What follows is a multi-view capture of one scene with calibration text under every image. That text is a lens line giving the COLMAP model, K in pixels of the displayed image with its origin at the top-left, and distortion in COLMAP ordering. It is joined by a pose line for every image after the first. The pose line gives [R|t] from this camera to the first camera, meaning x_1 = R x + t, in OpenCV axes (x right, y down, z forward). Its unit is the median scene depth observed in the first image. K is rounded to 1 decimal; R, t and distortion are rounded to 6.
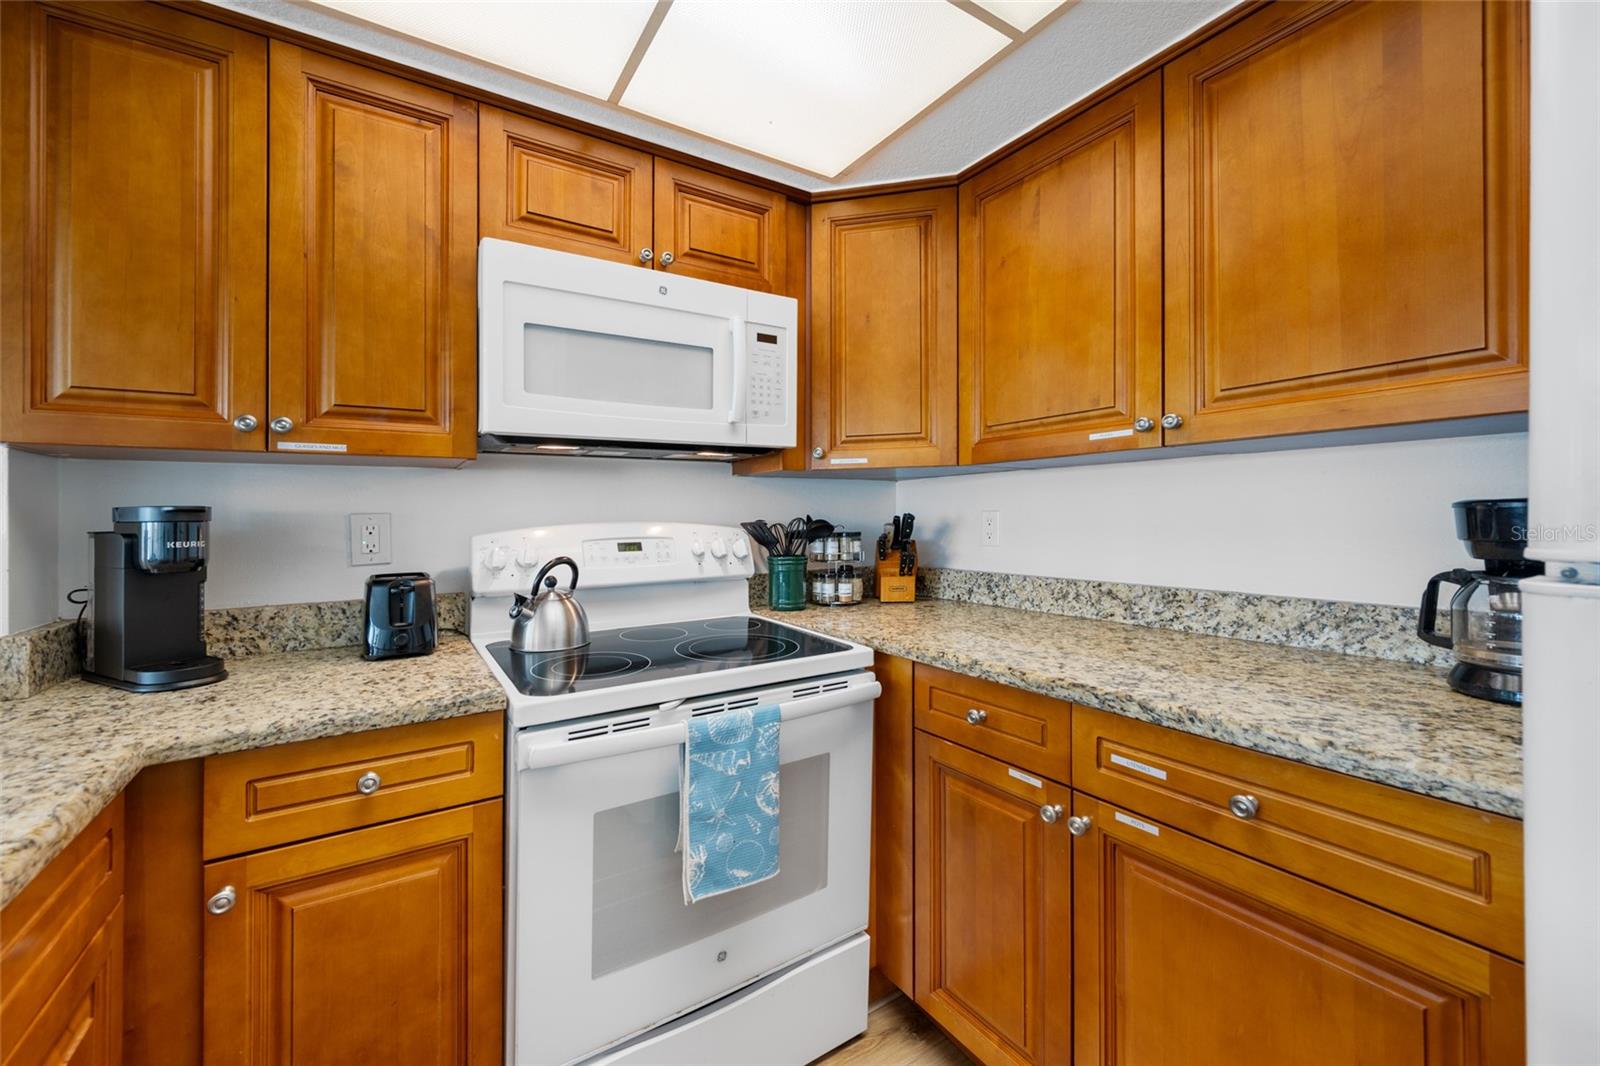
lens RADIAL K [[627.3, 0, 818.4], [0, 627.3, 502.7], [0, 0, 1]] dist [0.002090, -0.000459]
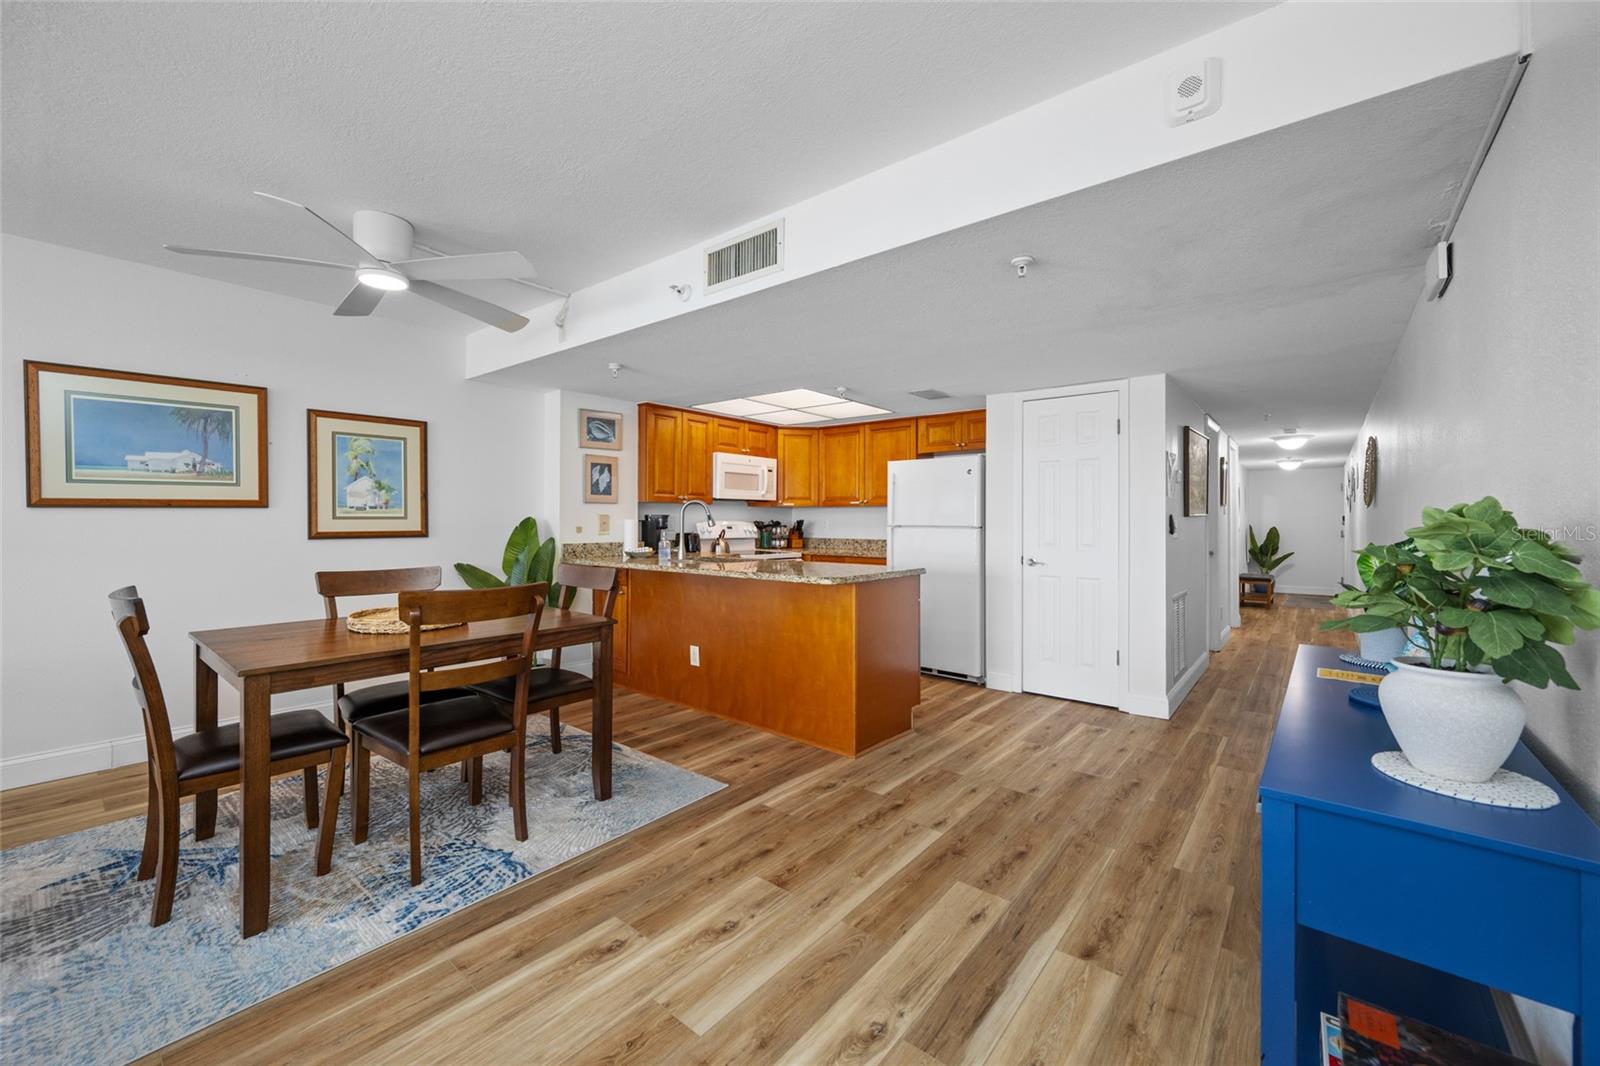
lens RADIAL K [[627.3, 0, 802.3], [0, 627.3, 522.5], [0, 0, 1]] dist [0.002090, -0.000459]
pose [[0.958513, 0.014818, 0.284664, -1.101696], [-0.019133, 0.999740, 0.012381, -0.013858], [-0.284406, -0.017314, 0.958547, -2.993467]]
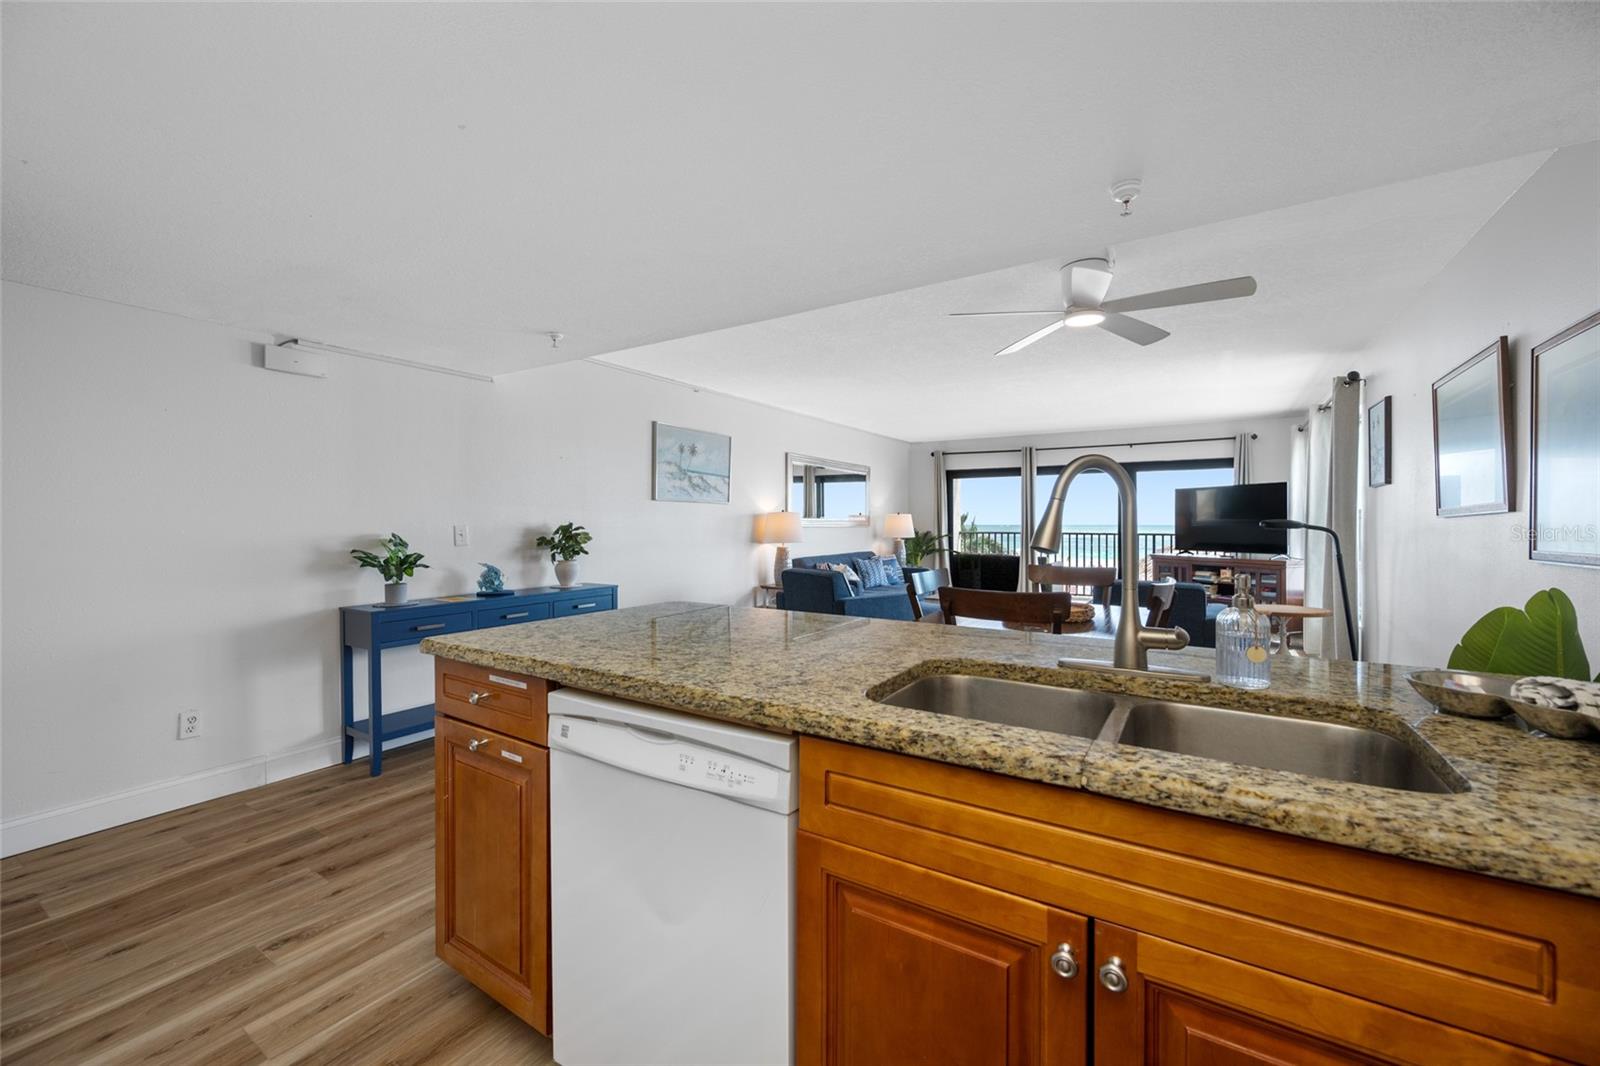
lens RADIAL K [[627.3, 0, 800.8], [0, 627.3, 526.2], [0, 0, 1]] dist [0.002090, -0.000459]
pose [[-0.913457, 0.013837, -0.406699, -0.015646], [0.018734, 0.999792, -0.008061, 0.015277], [0.406503, -0.014983, -0.913527, 0.721119]]
